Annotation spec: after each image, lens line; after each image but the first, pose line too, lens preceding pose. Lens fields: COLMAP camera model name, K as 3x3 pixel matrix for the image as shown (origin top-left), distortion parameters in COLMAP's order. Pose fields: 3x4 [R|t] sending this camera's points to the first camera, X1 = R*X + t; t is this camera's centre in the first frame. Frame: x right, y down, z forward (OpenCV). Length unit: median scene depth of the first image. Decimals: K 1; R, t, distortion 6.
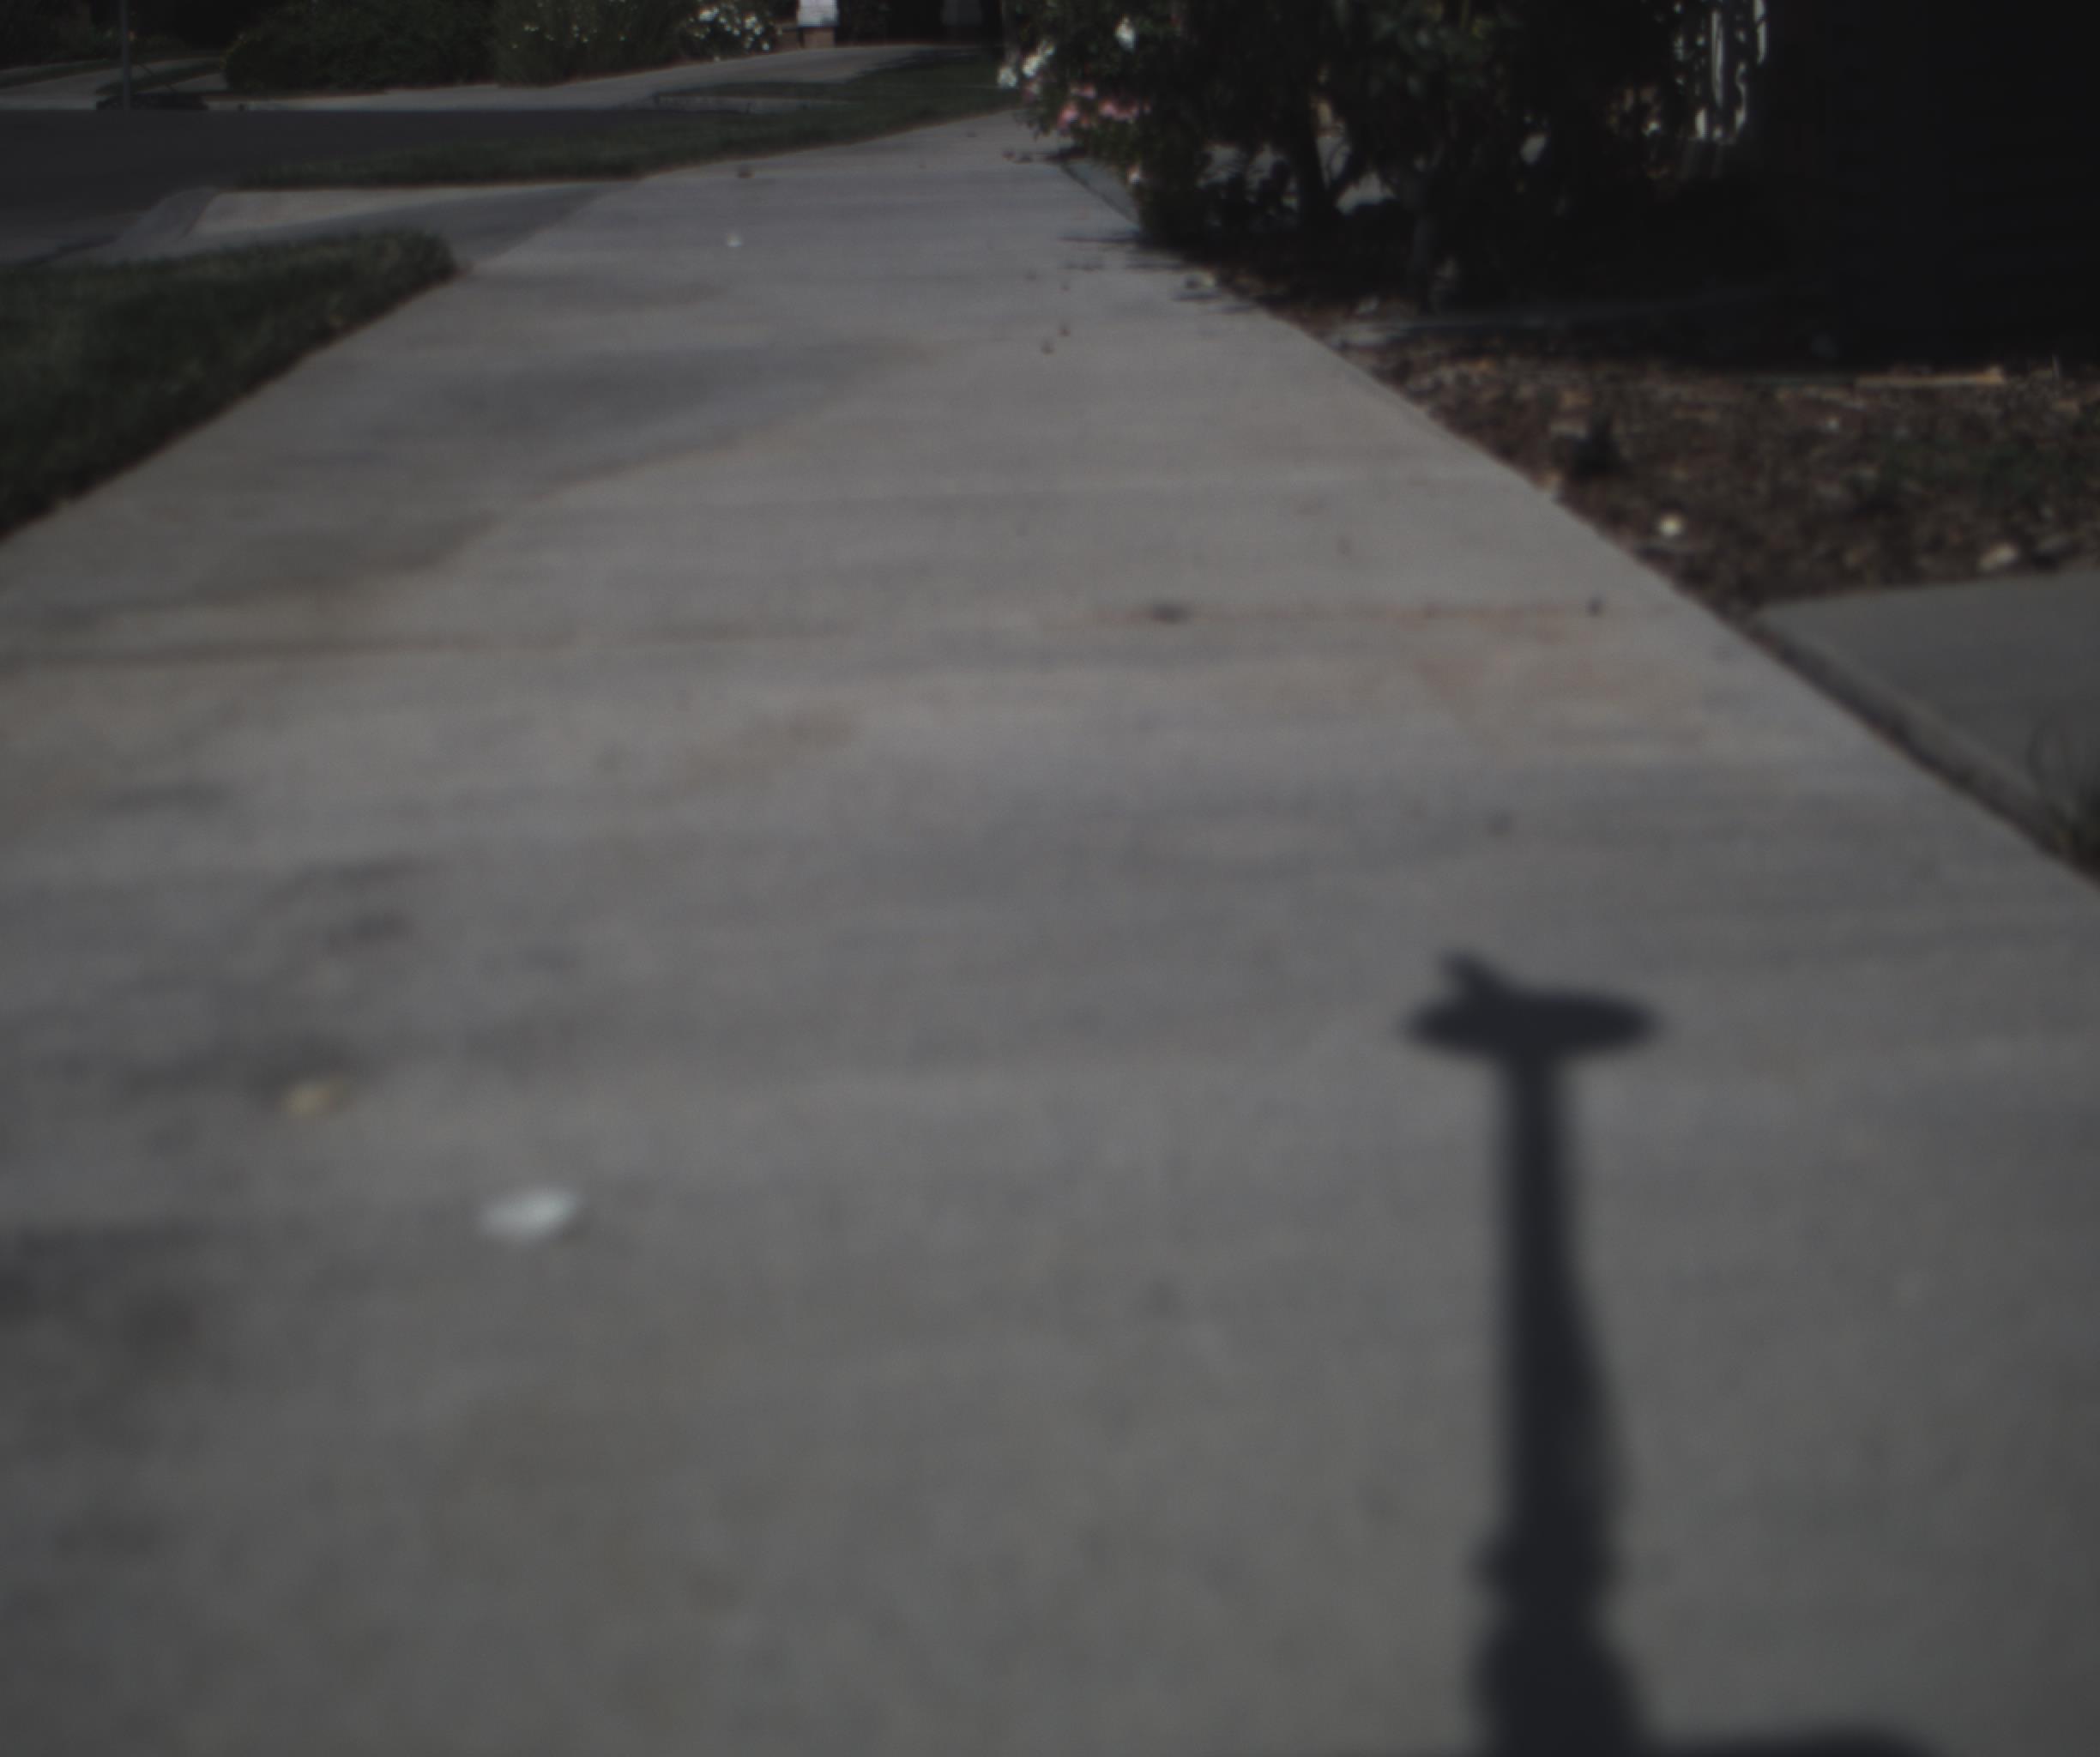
lens RADIAL K [[15497.8, 0, 1052.9], [0, 15497.8, 728.4], [0, 0, 1]] dist [1.057906, 0.000000]
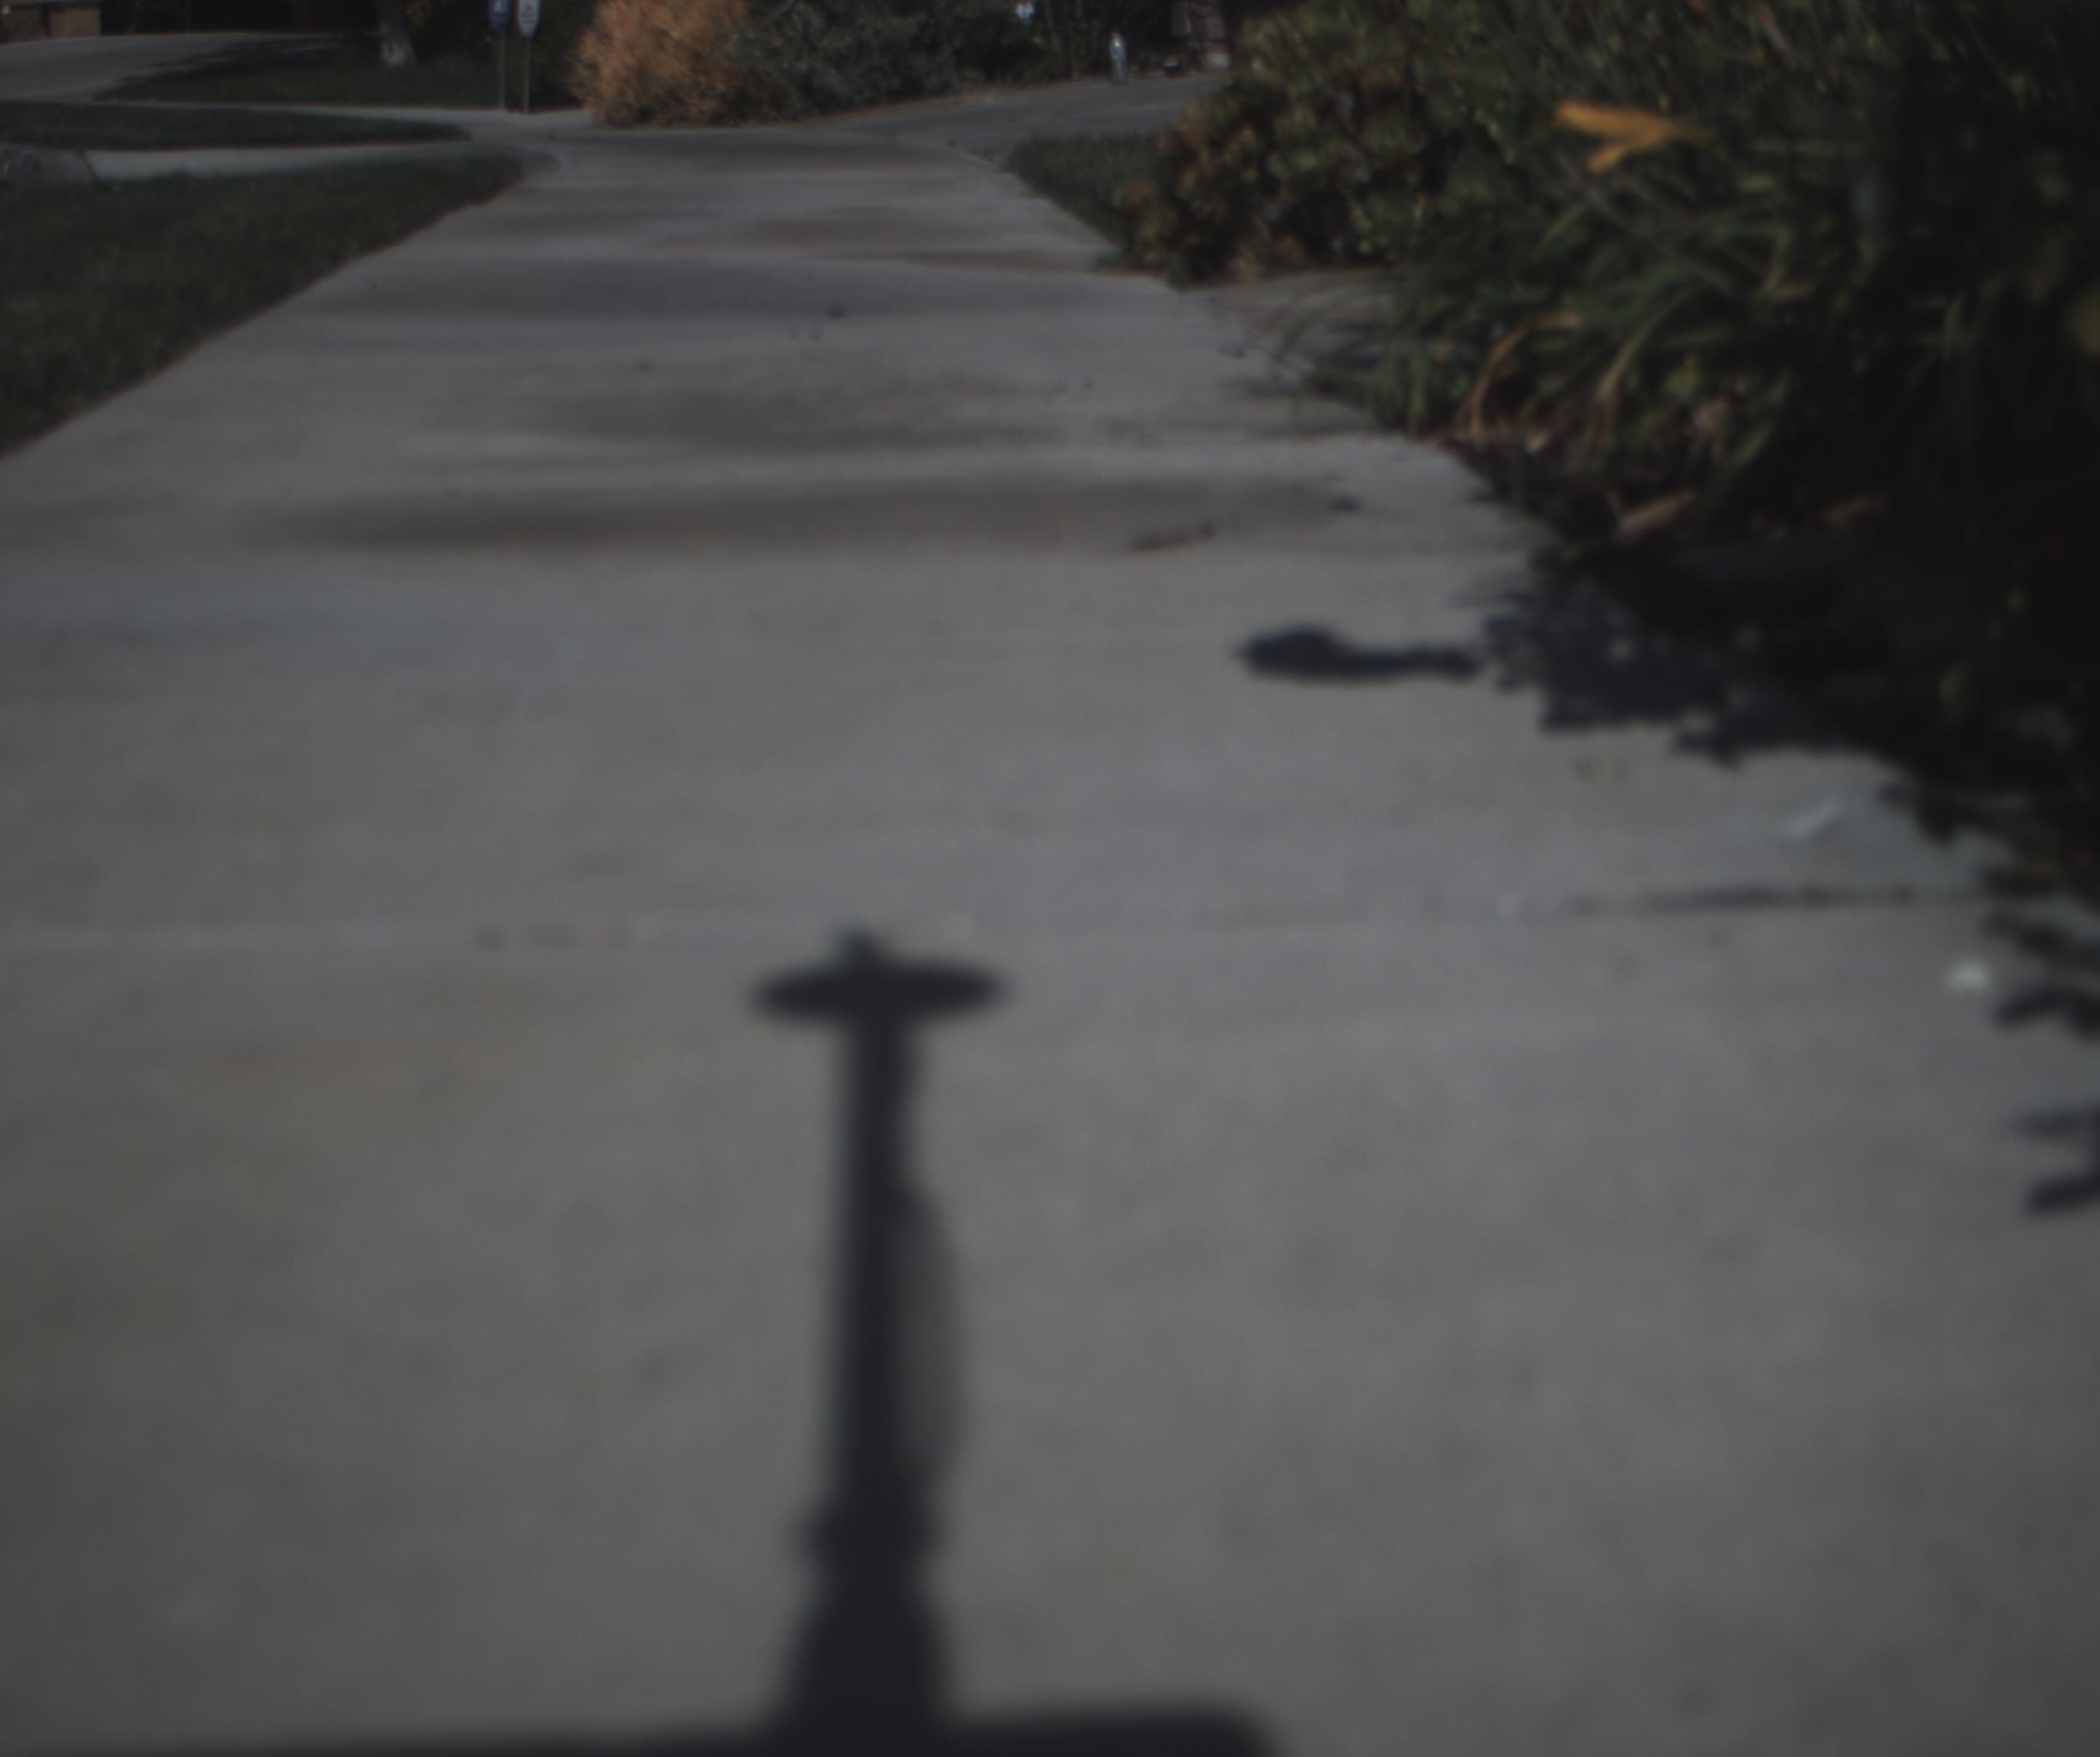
lens RADIAL K [[15497.8, 0, 1056.9], [0, 15497.8, 891.5], [0, 0, 1]] dist [1.057906, 0.000000]
pose [[0.999208, -0.009779, 0.038571, -0.000687], [0.009359, 0.999895, 0.011054, -0.017876], [-0.038675, -0.010684, 0.999195, 0.411860]]
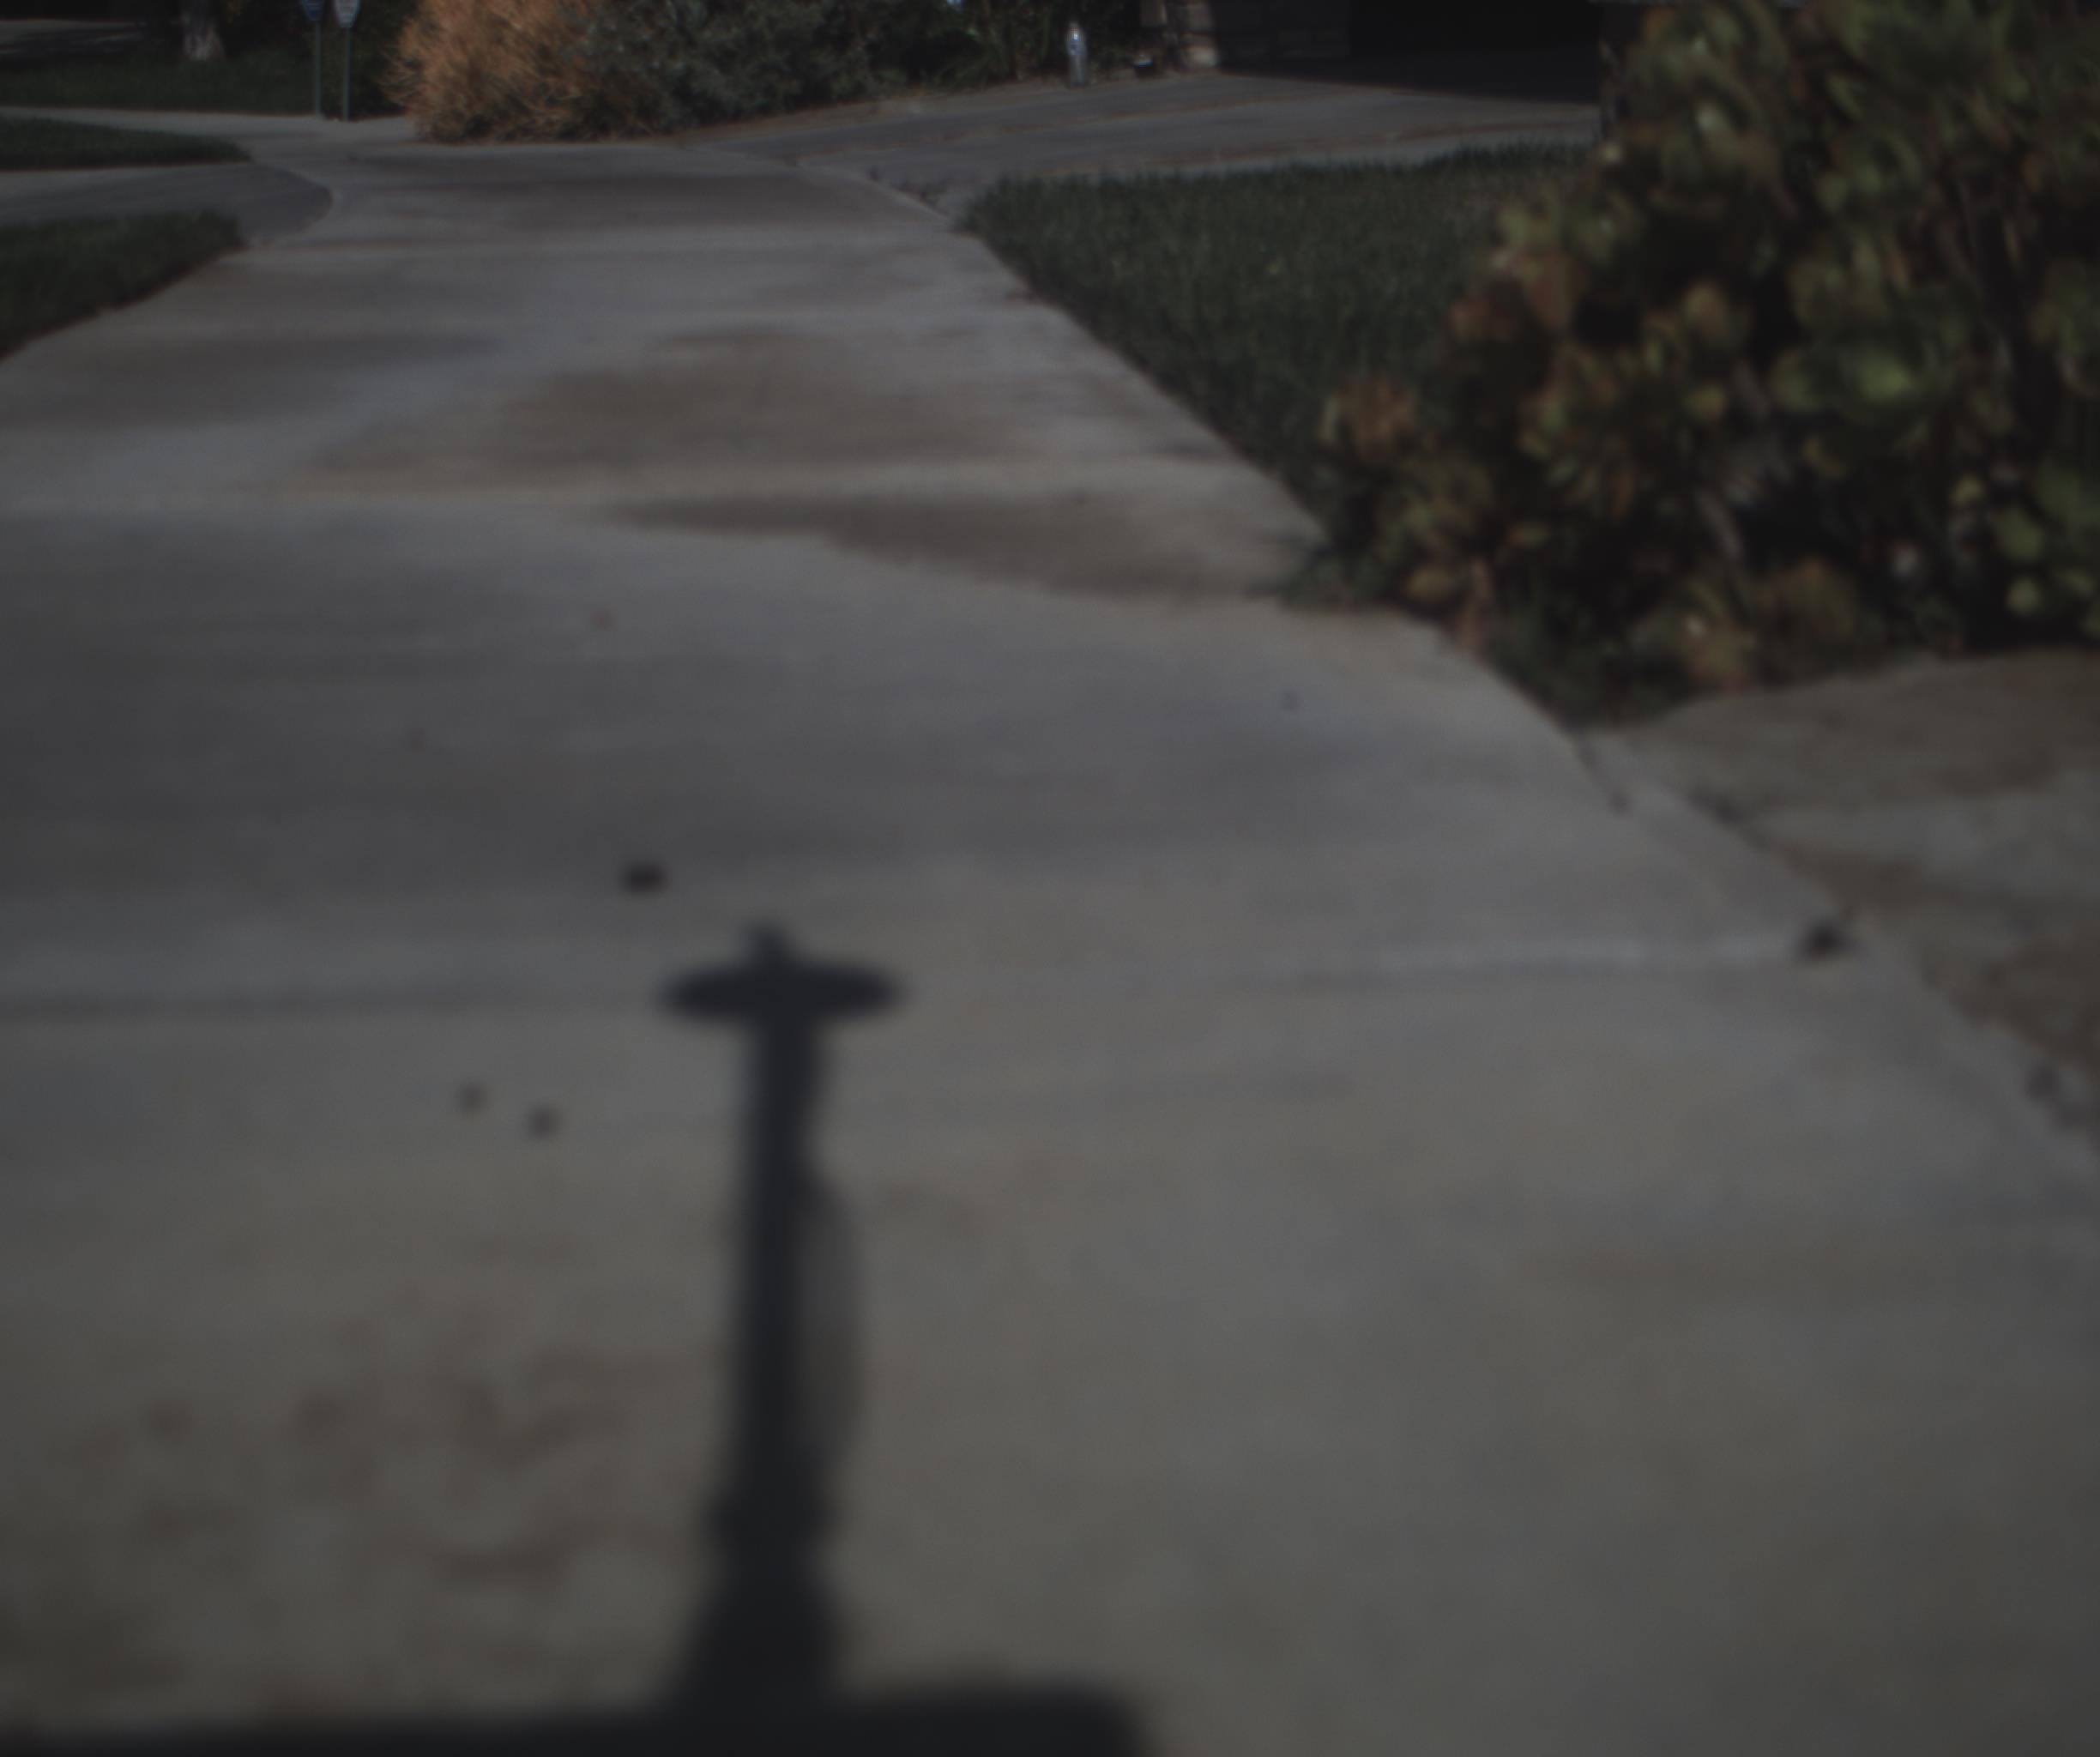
lens RADIAL K [[15497.8, 0, 1057.7], [0, 15497.8, 879.7], [0, 0, 1]] dist [1.057906, 0.000000]
pose [[0.998901, -0.012674, 0.045118, 0.001519], [0.012174, 0.999862, 0.011344, -0.021471], [-0.045255, -0.010782, 0.998917, 0.490903]]
